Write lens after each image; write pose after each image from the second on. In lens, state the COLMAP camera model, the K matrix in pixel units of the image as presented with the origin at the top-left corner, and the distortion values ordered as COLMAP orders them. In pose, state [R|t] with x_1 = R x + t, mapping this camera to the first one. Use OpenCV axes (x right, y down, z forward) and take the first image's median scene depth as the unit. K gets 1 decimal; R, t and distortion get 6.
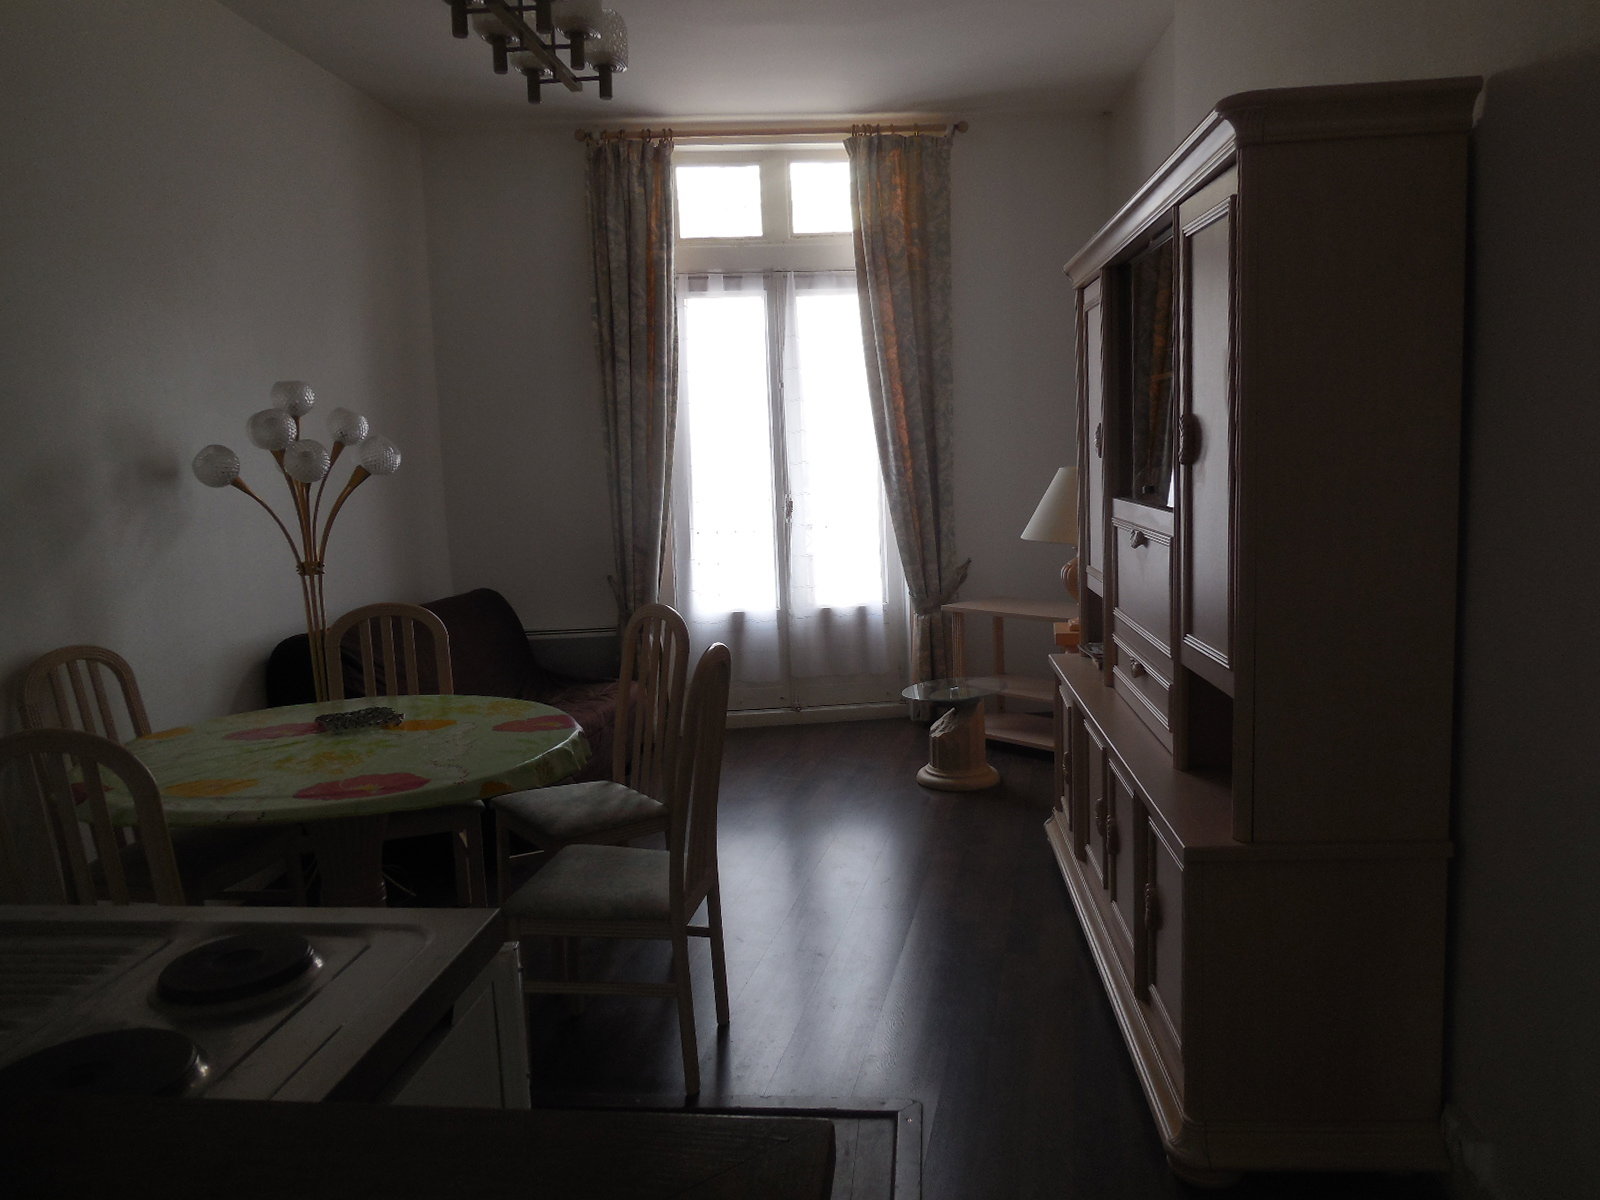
lens RADIAL K [[1167.7, 0, 790.2], [0, 1167.7, 601.9], [0, 0, 1]] dist [-0.011511, -0.003537]
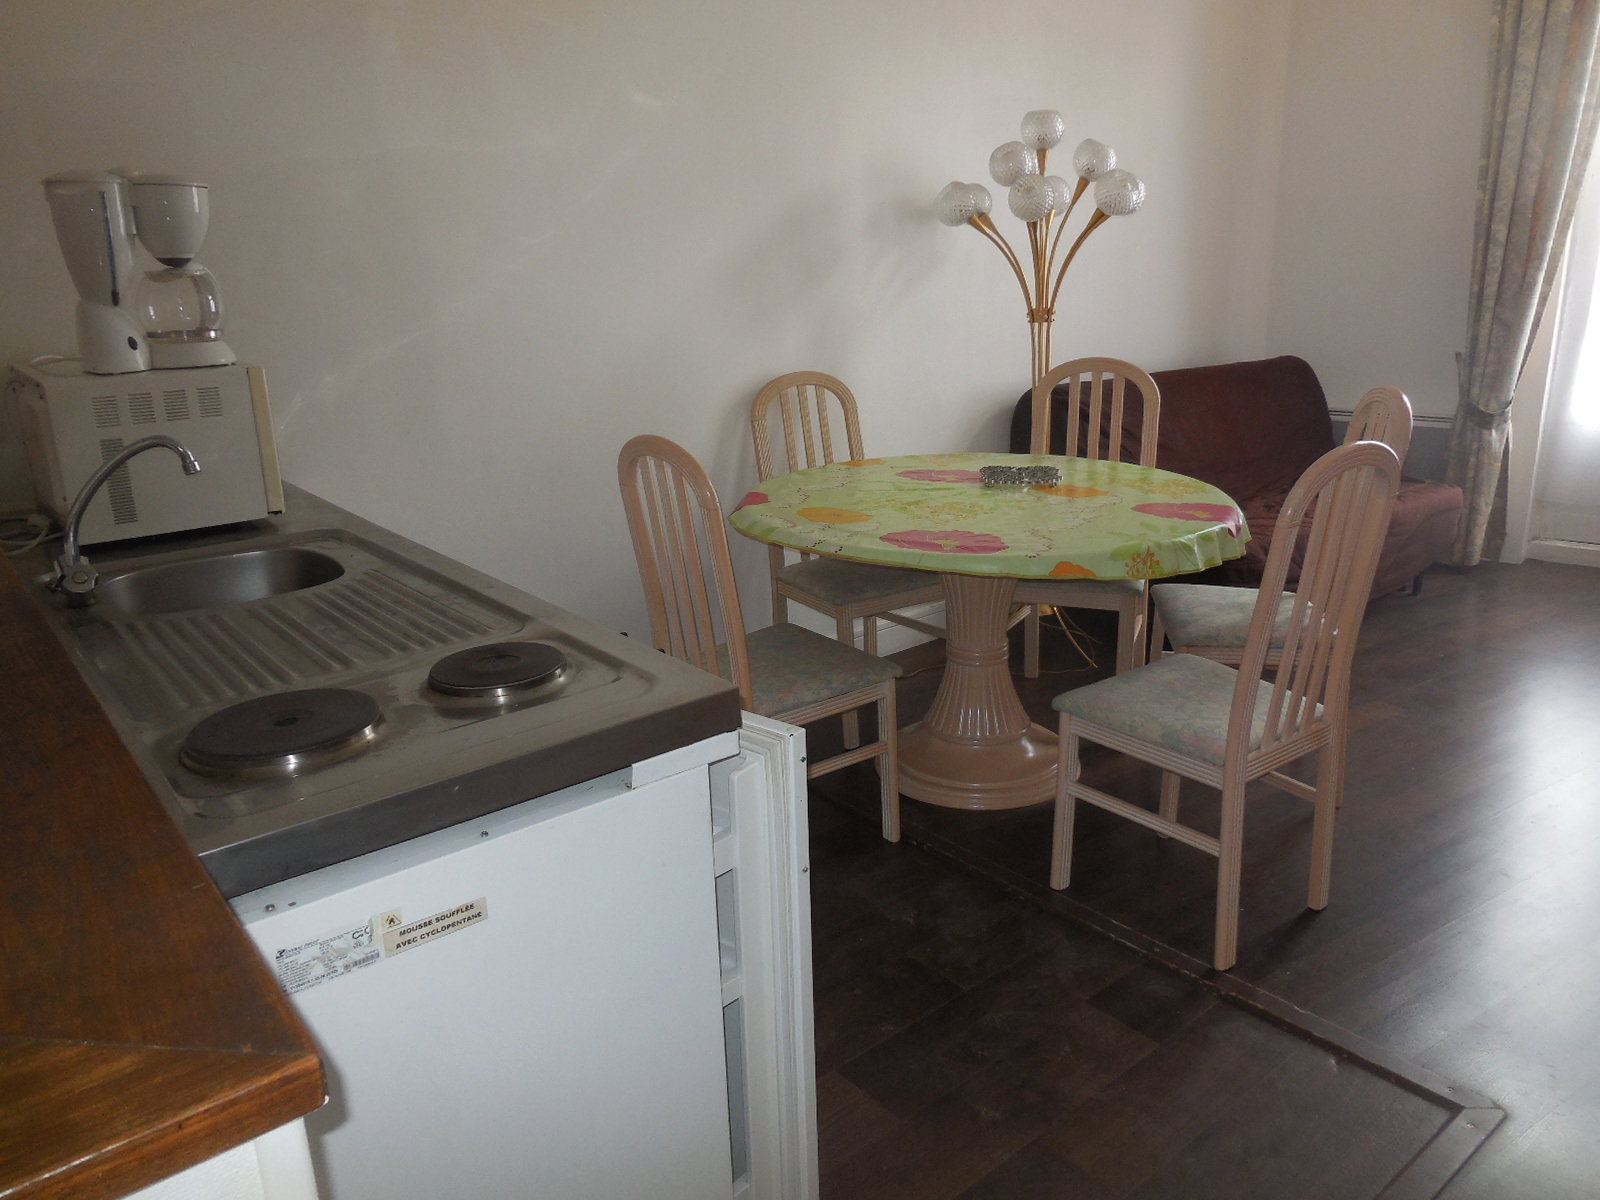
lens RADIAL K [[1167.7, 0, 803.4], [0, 1167.7, 598.0], [0, 0, 1]] dist [-0.011511, -0.003537]
pose [[0.720366, 0.215182, -0.659370, 0.135528], [-0.082532, 0.970497, 0.226549, -0.004176], [0.688666, -0.108779, 0.716873, 0.144863]]
